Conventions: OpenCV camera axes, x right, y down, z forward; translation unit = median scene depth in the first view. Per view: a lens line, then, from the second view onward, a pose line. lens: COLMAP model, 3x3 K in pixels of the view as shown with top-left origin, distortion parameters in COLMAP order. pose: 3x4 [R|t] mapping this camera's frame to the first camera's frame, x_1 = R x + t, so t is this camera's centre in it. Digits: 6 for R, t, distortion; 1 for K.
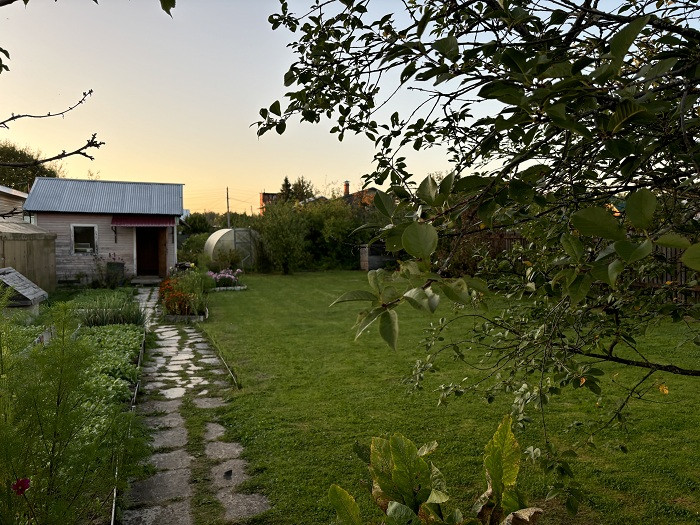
lens RADIAL K [[528.5, 0, 351.8], [0, 528.5, 267.5], [0, 0, 1]] dist [0.037949, -0.015874]
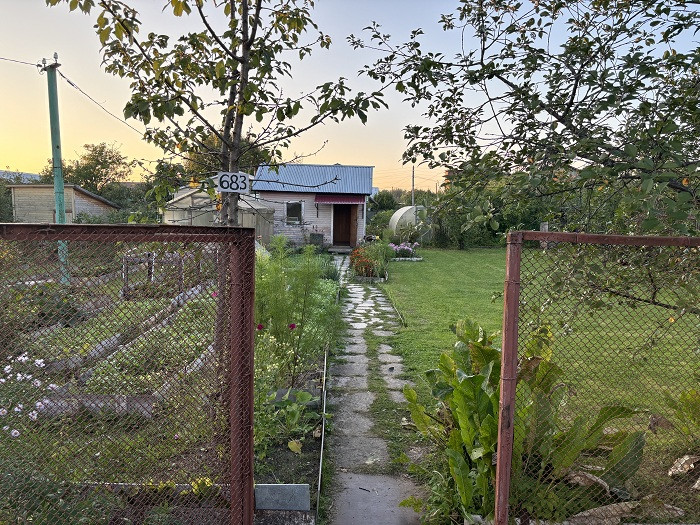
lens RADIAL K [[528.5, 0, 347.8], [0, 528.5, 264.9], [0, 0, 1]] dist [0.037949, -0.015874]
pose [[0.938220, 0.050200, -0.342378, 0.073477], [-0.037353, 0.998332, 0.044019, 0.012990], [0.344016, -0.028511, 0.938531, -0.217041]]
